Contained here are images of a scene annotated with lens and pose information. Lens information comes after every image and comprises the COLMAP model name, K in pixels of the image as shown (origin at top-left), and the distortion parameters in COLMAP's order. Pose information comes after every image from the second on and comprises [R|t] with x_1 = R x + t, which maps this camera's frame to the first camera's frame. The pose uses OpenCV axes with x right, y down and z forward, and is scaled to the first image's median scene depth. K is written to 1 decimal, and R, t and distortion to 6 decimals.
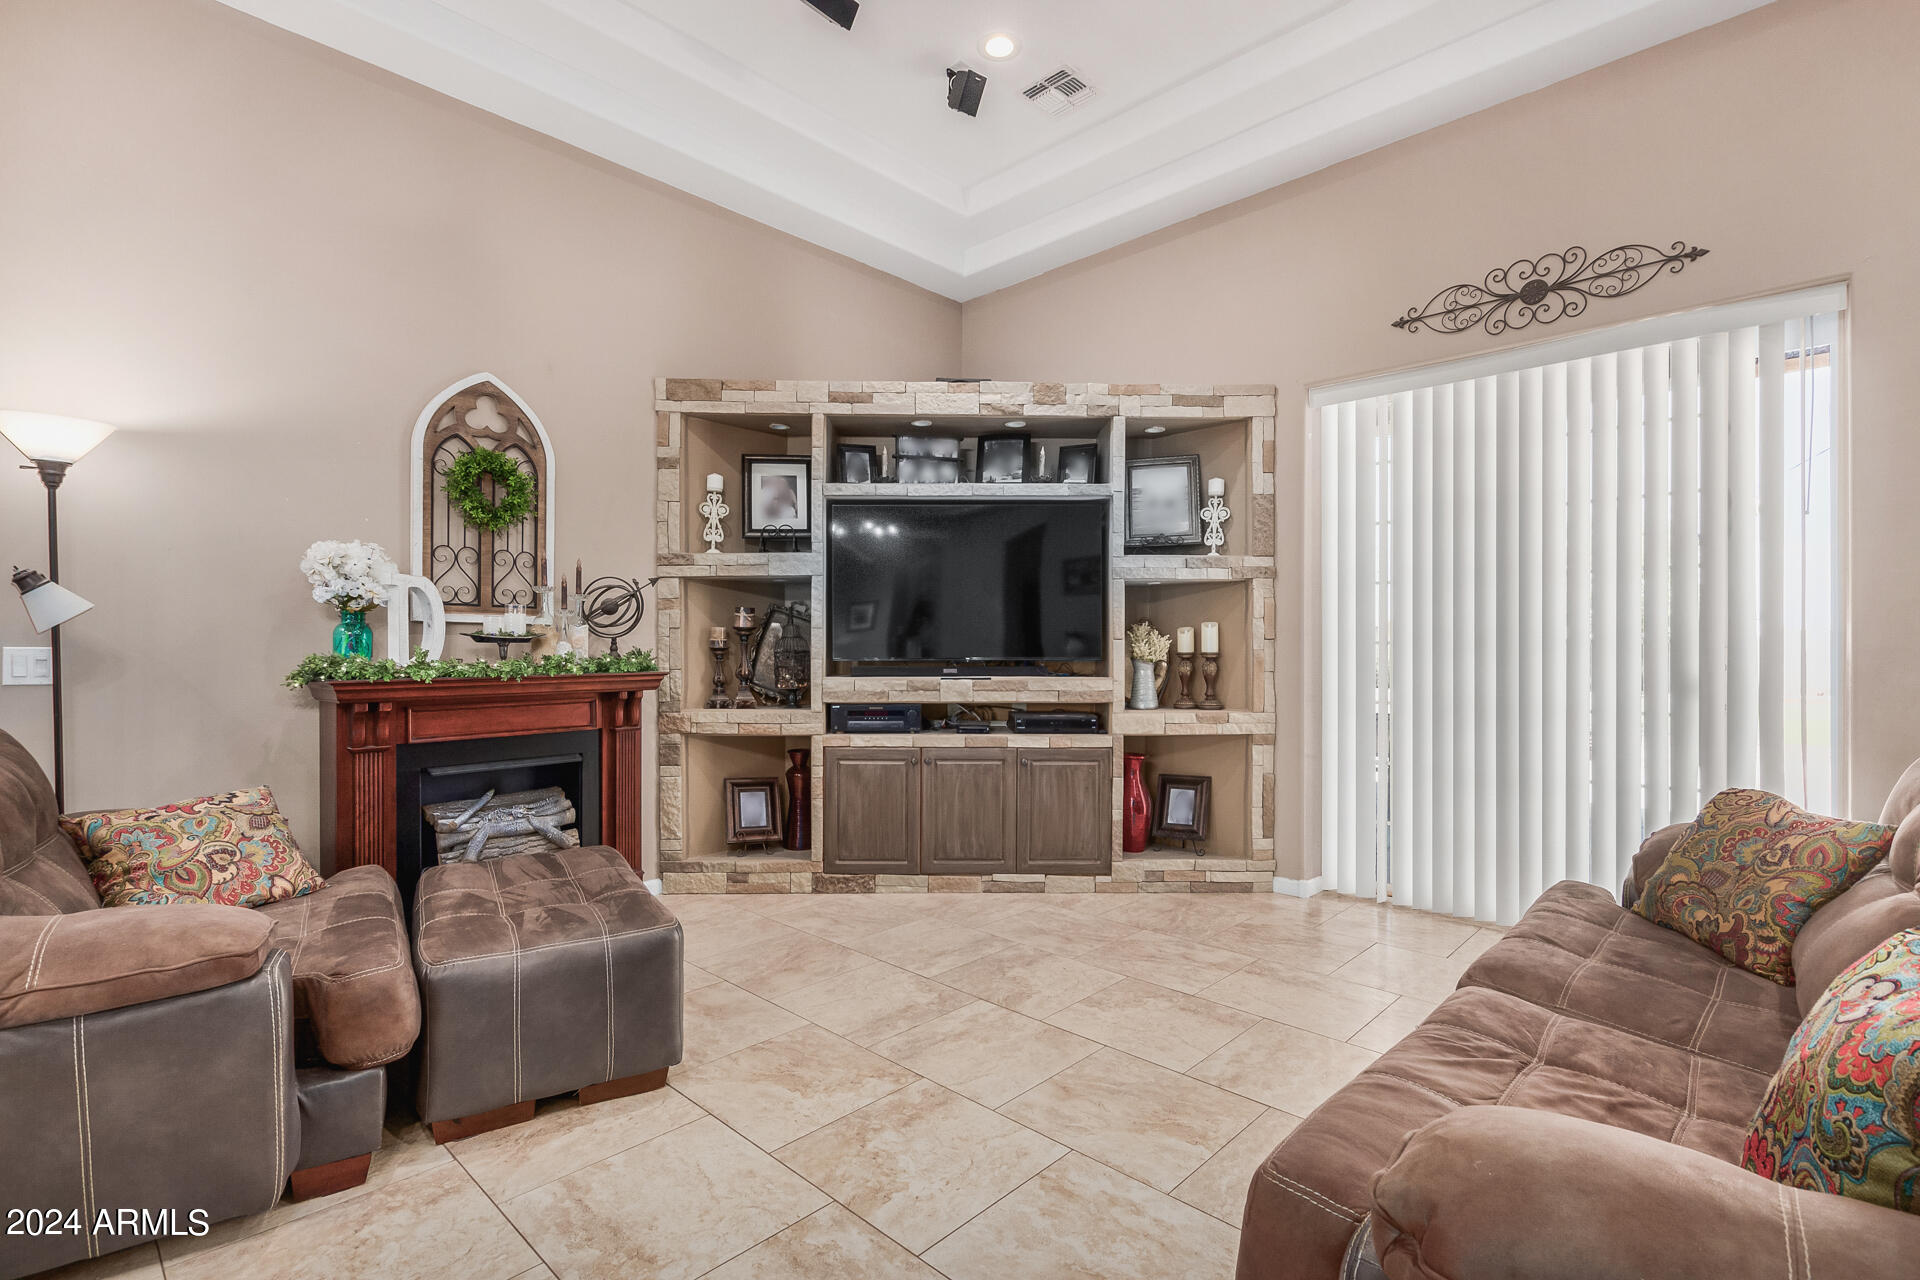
lens RADIAL K [[878.7, 0, 968.3], [0, 878.7, 653.2], [0, 0, 1]] dist [0.001931, -0.000175]
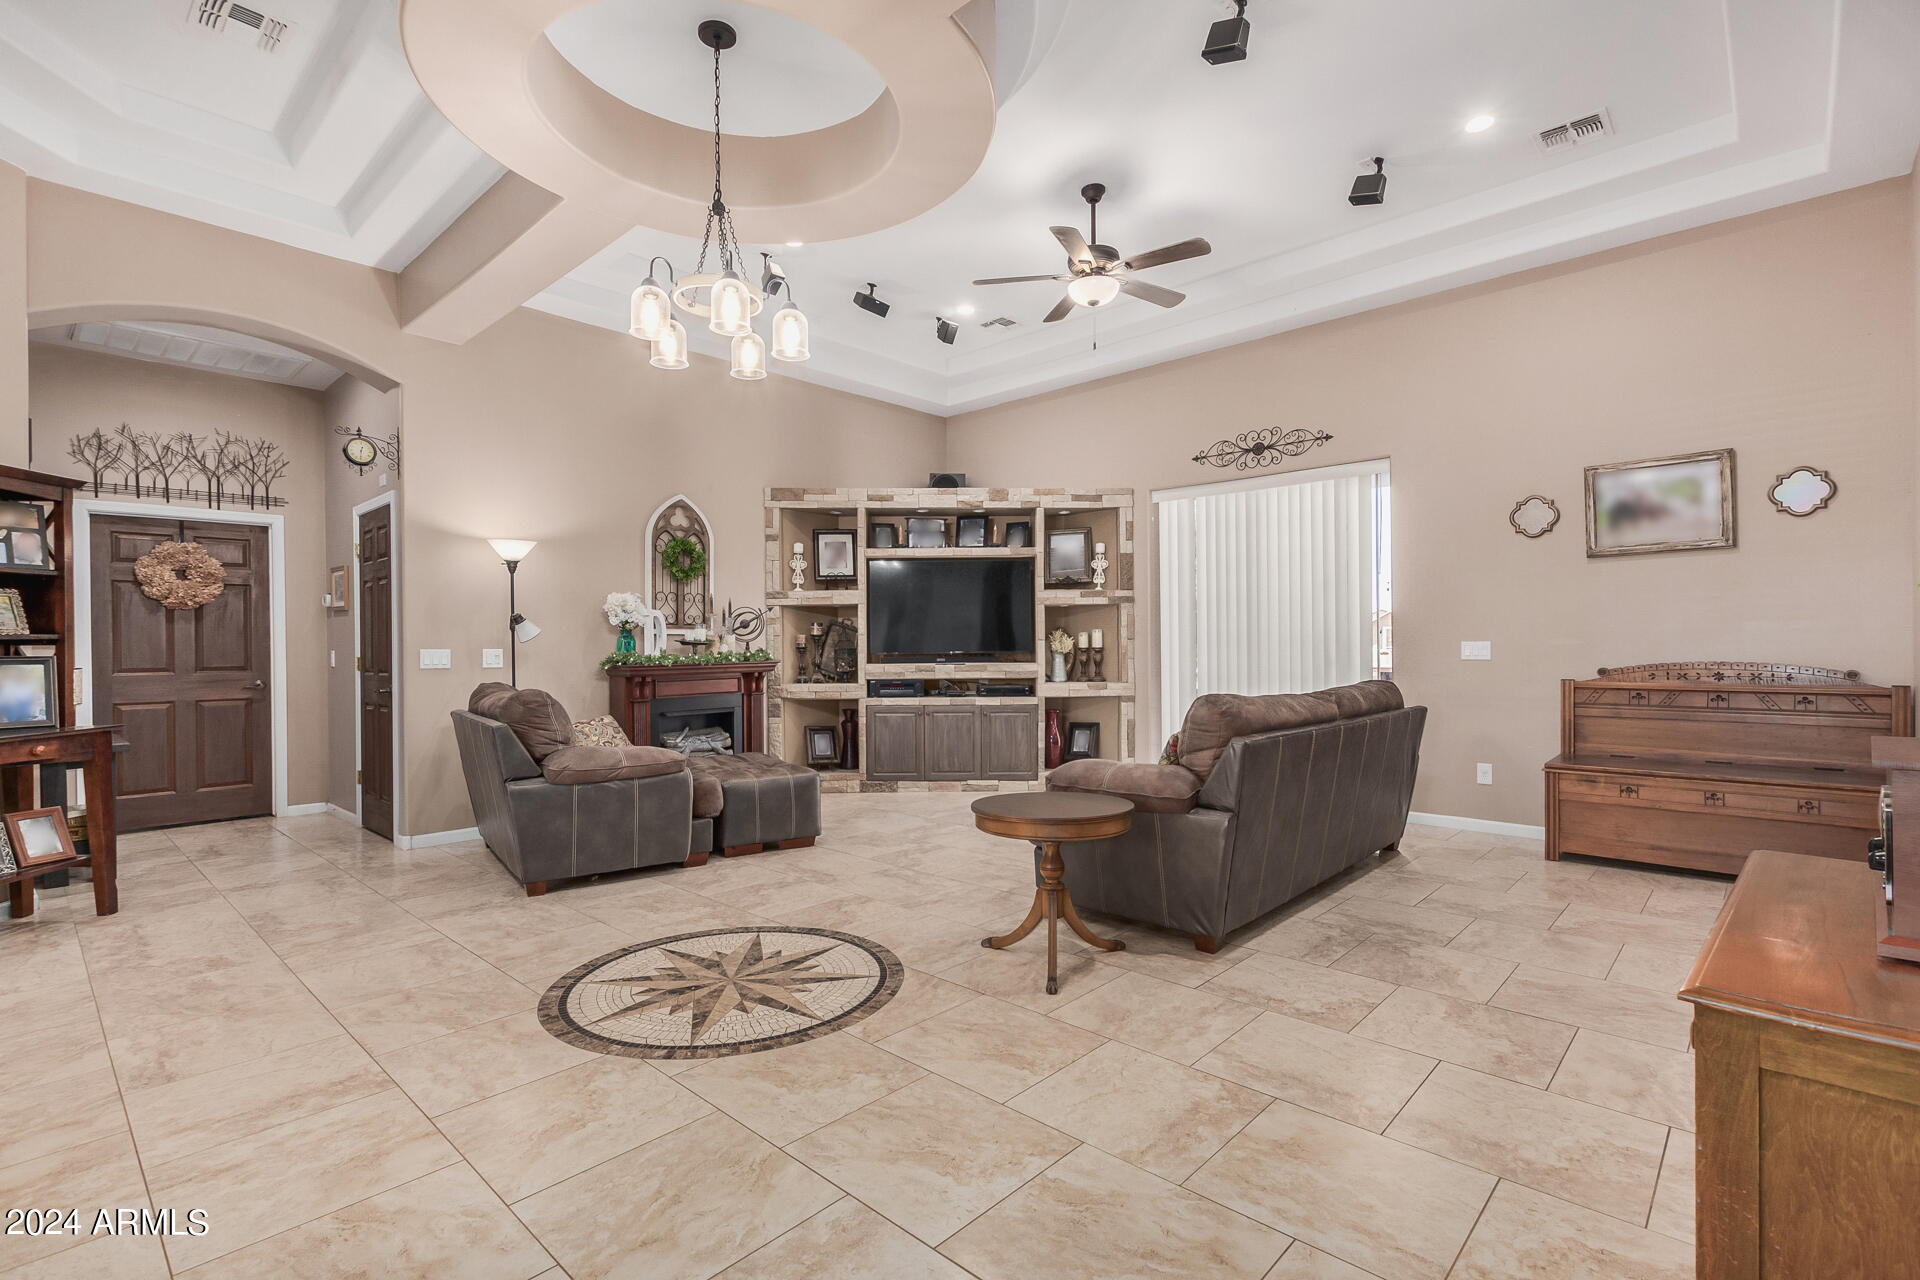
lens RADIAL K [[878.7, 0, 962.8], [0, 878.7, 649.5], [0, 0, 1]] dist [0.001931, -0.000175]
pose [[0.999943, -0.008480, 0.006504, 0.010451], [0.008491, 0.999962, -0.001781, 0.003961], [-0.006489, 0.001836, 0.999977, -0.683673]]
